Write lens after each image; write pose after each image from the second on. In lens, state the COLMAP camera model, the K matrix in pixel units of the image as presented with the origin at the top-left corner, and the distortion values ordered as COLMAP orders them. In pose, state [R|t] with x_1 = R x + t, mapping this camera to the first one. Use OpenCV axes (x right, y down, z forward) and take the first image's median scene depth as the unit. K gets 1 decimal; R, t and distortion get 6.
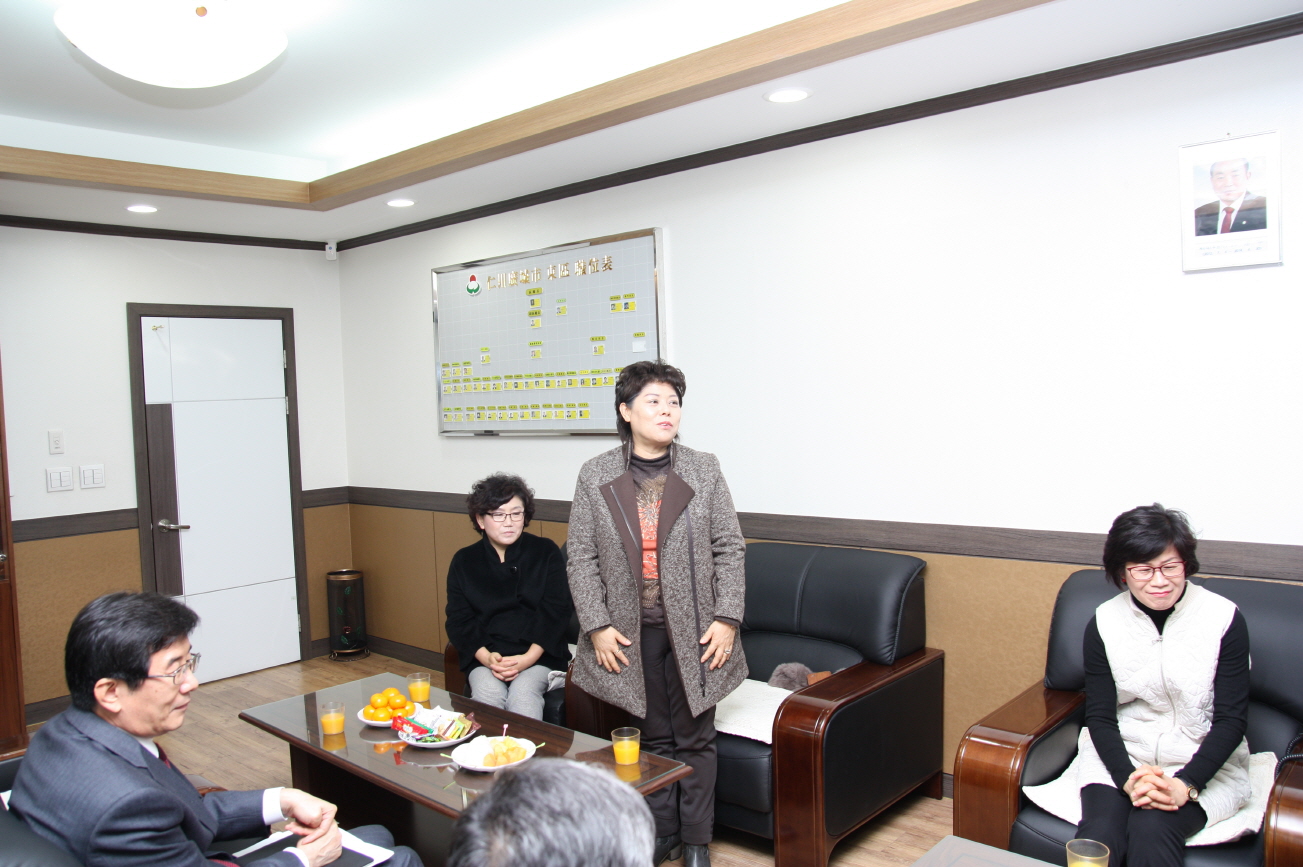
lens RADIAL K [[1009.6, 0, 651.5], [0, 1009.6, 433.5], [0, 0, 1]] dist [-0.132809, 0.111131]
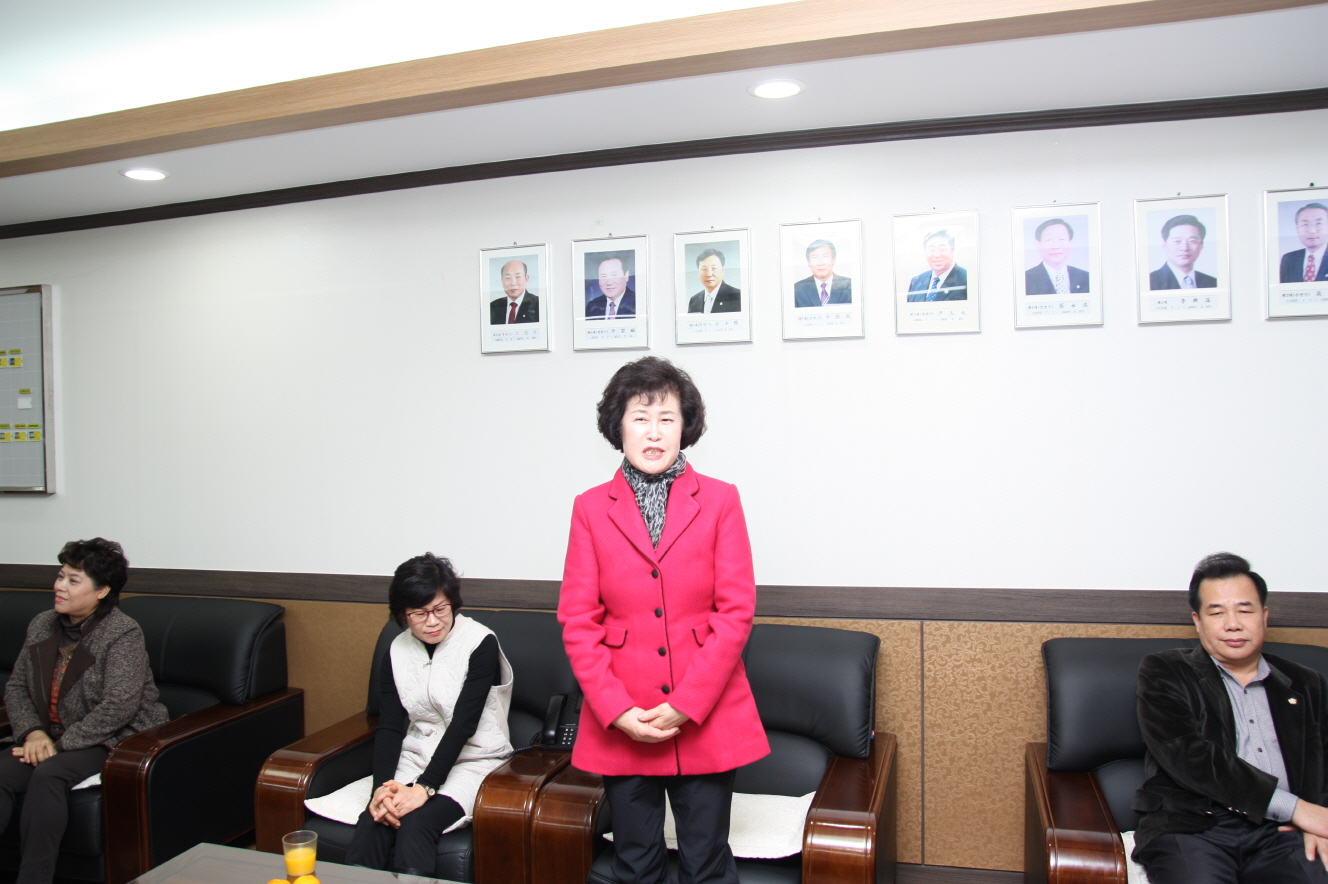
lens RADIAL K [[1019.1, 0, 664.0], [0, 1019.1, 442.0], [0, 0, 1]] dist [-0.107104, 0.124950]
pose [[0.914361, 0.014986, 0.404622, 0.174615], [0.004721, 0.998852, -0.047663, 0.001459], [-0.404872, 0.045491, 0.913241, -0.151765]]
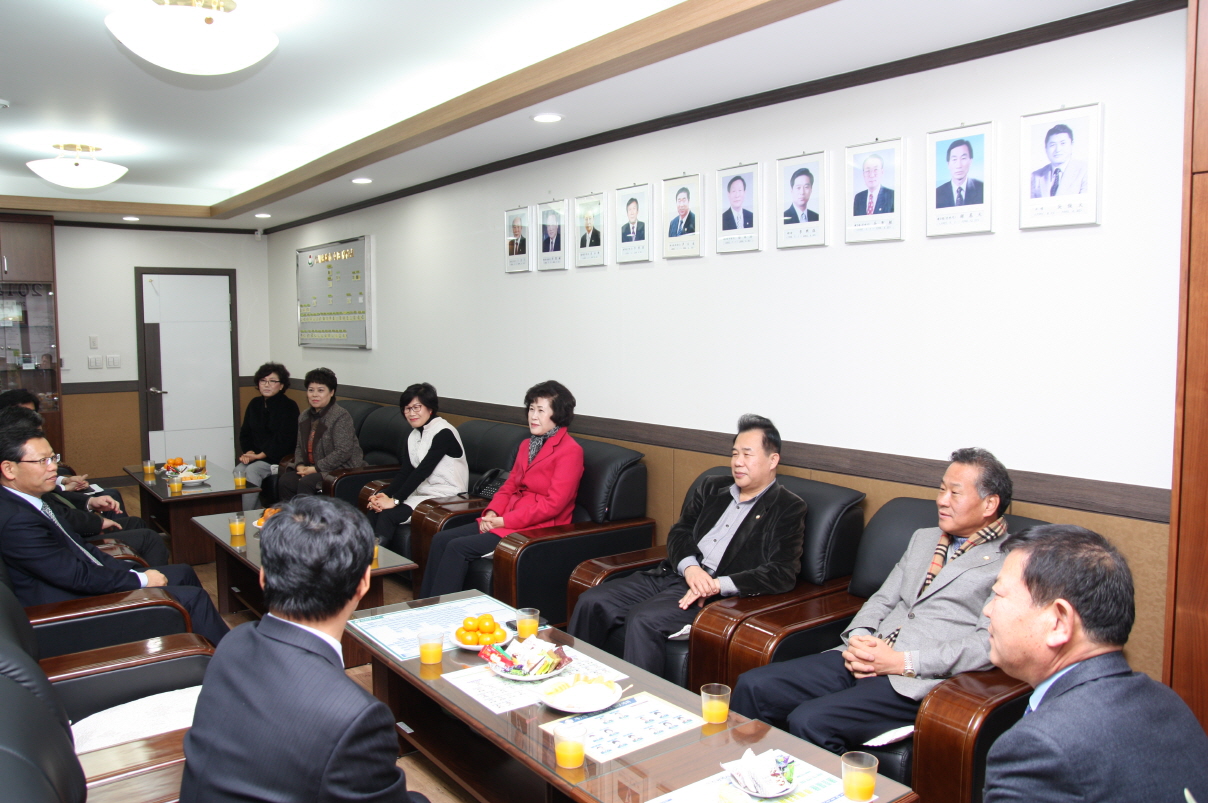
lens RADIAL K [[1046.1, 0, 604.0], [0, 1046.1, 401.5], [0, 0, 1]] dist [-0.013161, 0.003227]
pose [[0.964277, 0.047184, -0.260659, 0.963058], [-0.036367, 0.998271, 0.046172, -0.006317], [0.262387, -0.035043, 0.964326, -0.756665]]
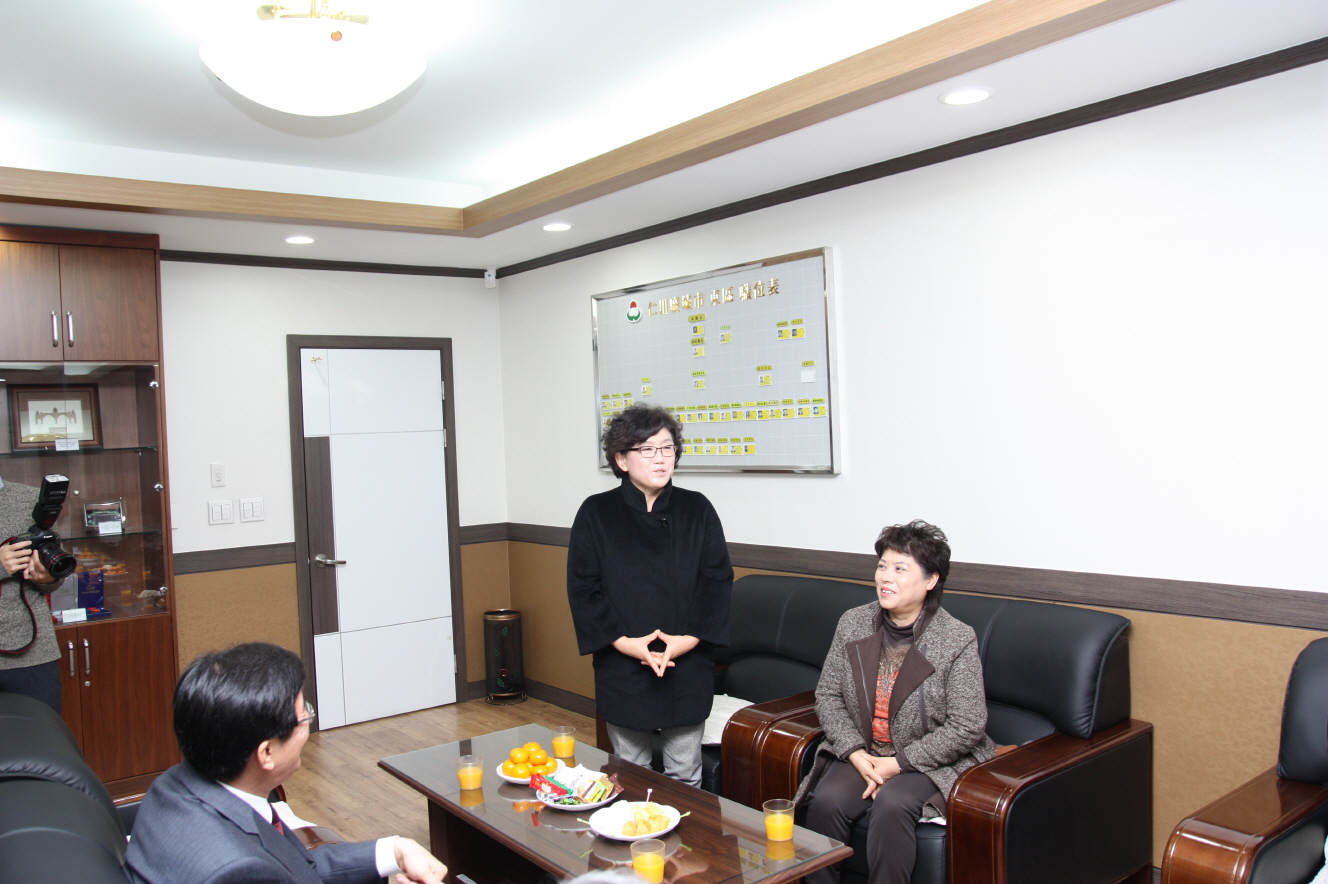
lens RADIAL K [[1059.0, 0, 664.0], [0, 1059.0, 442.0], [0, 0, 1]] dist [-0.130229, 0.129509]
pose [[0.986060, 0.001318, -0.166383, 0.019268], [-0.004744, 0.999785, -0.020197, -0.006466], [0.166321, 0.020705, 0.985854, 0.030398]]
